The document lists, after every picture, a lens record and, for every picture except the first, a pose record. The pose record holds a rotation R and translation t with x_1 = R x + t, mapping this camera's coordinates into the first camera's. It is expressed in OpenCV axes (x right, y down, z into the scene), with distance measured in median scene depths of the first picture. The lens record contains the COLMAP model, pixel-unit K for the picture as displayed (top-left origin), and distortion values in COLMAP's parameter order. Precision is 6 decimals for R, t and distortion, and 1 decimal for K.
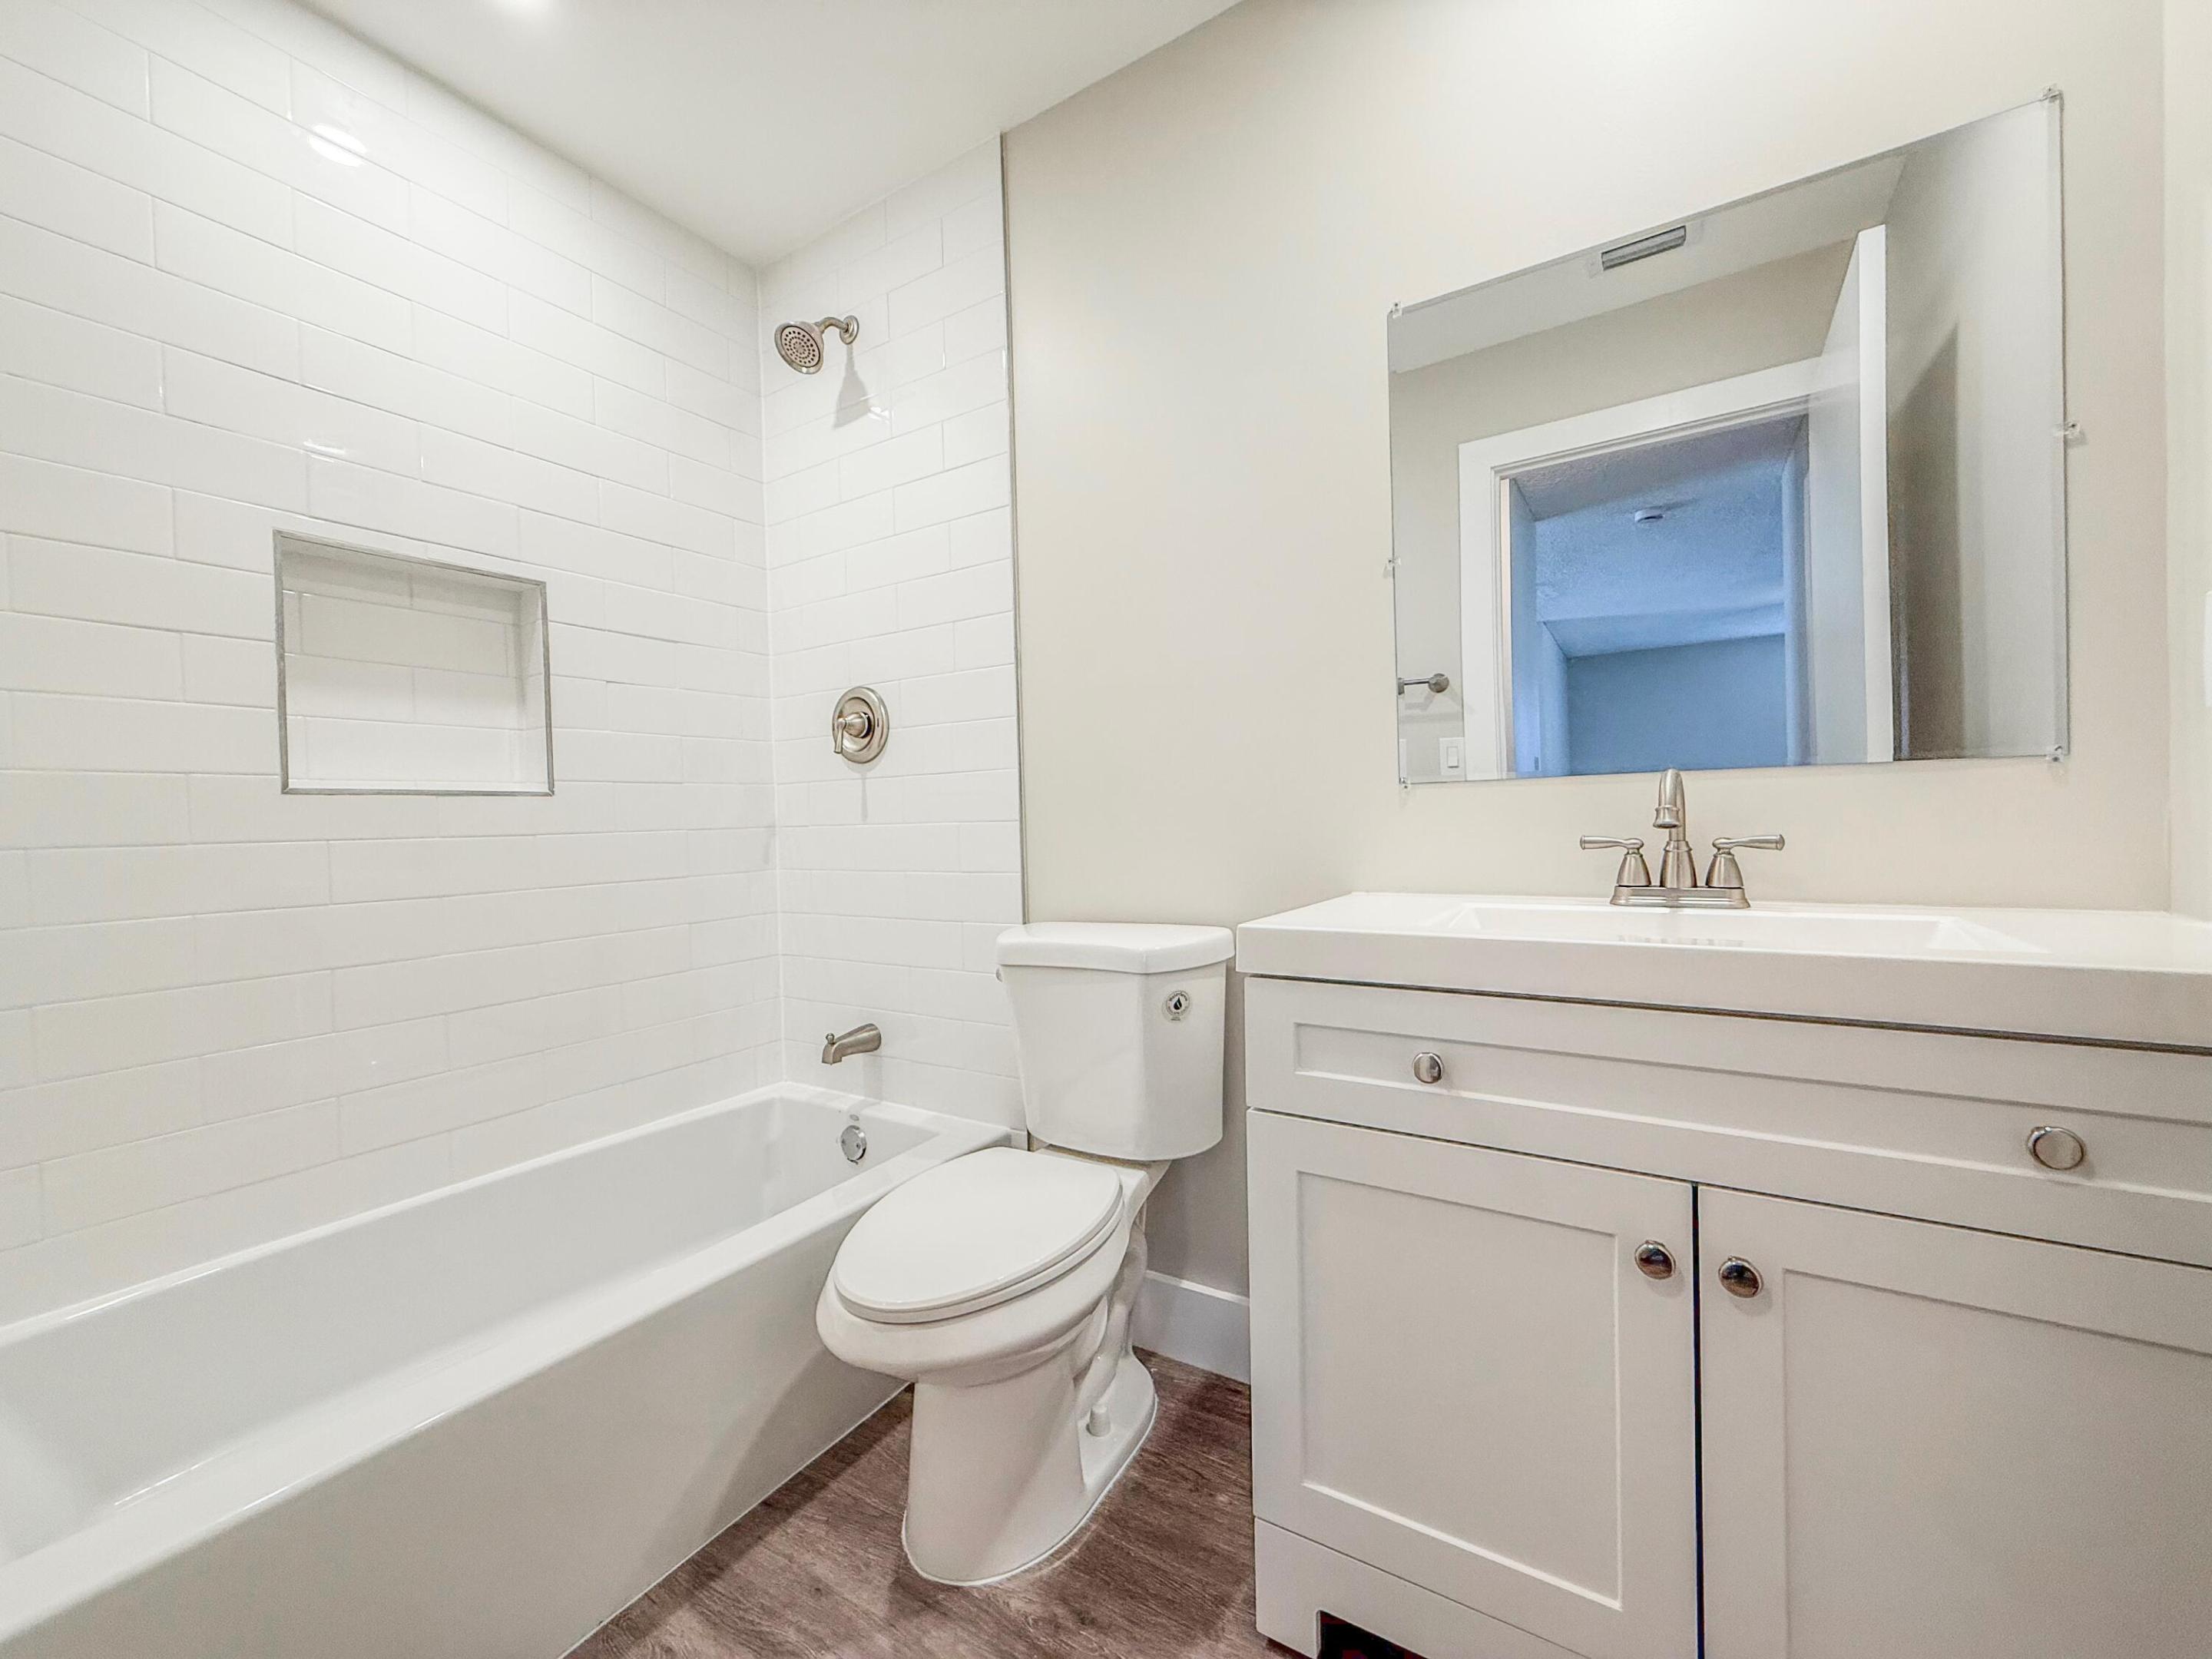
lens RADIAL K [[883.4, 0, 1103.8], [0, 883.4, 826.2], [0, 0, 1]] dist [-0.001328, 0.000892]
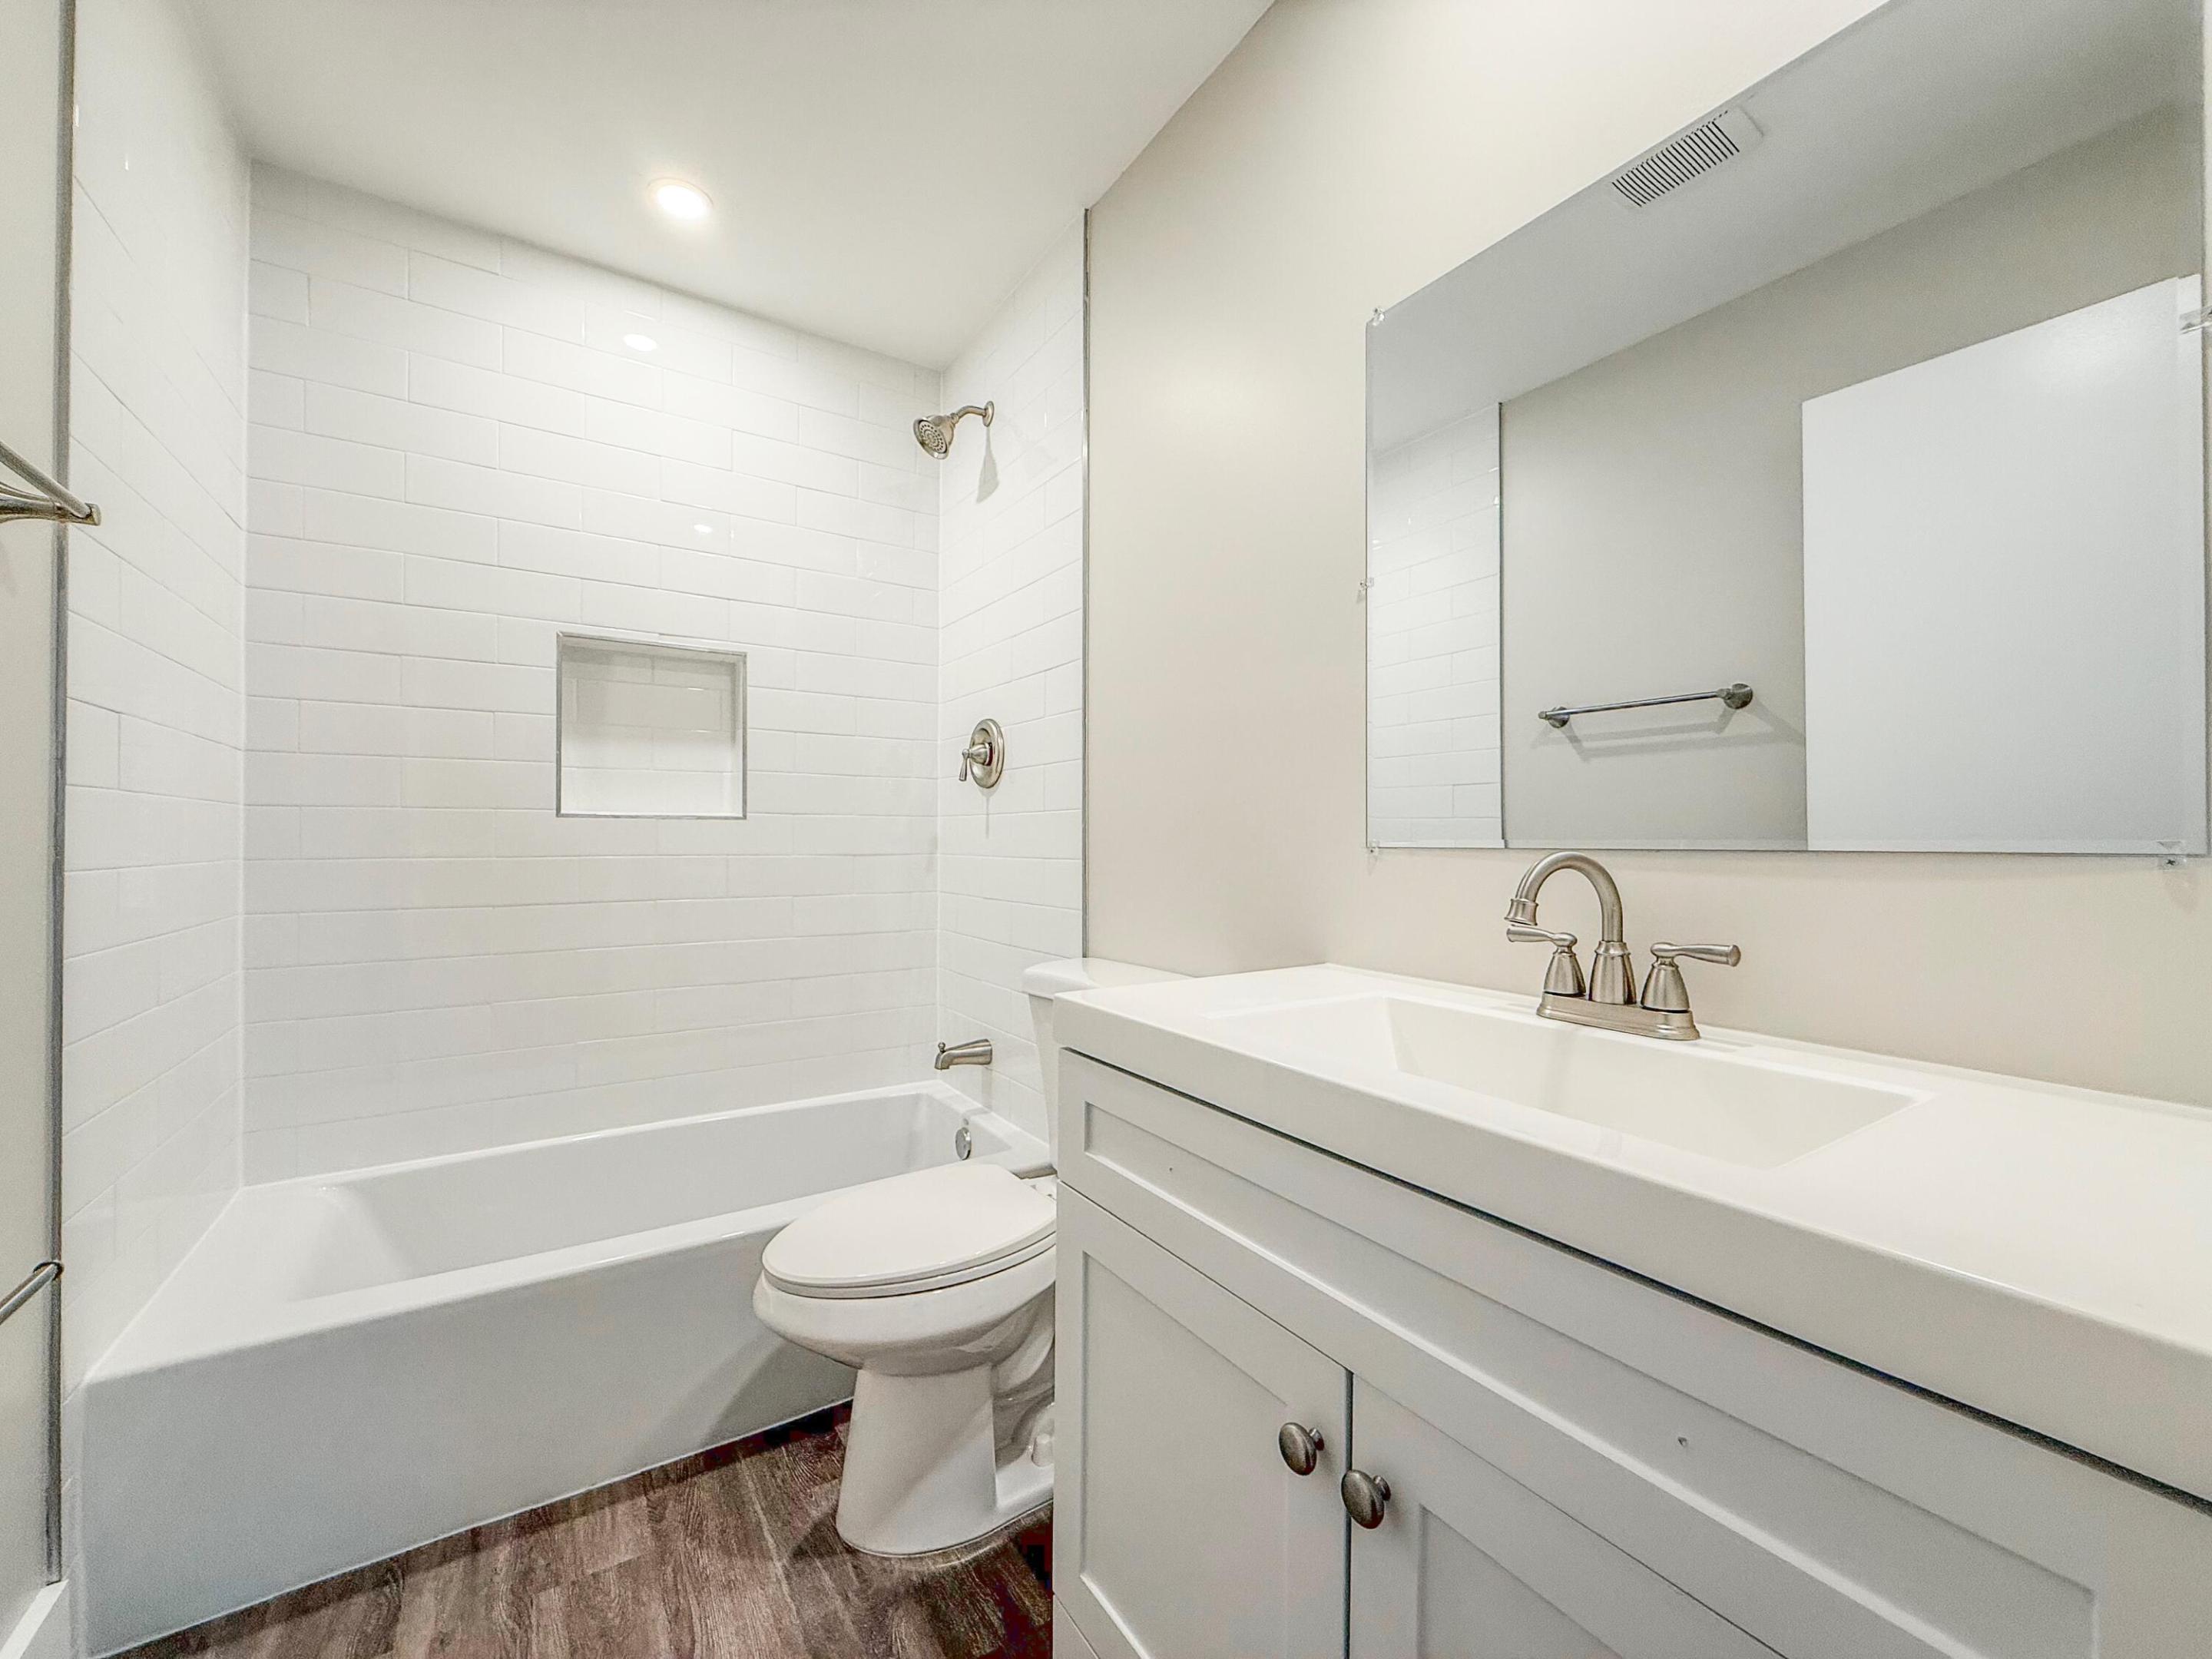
lens RADIAL K [[883.4, 0, 1098.4], [0, 883.4, 834.3], [0, 0, 1]] dist [-0.001328, 0.000892]
pose [[0.898998, 0.039697, -0.436150, 0.382350], [-0.048597, 0.998776, -0.009262, -0.030563], [0.435249, 0.029522, 0.899826, 0.079548]]
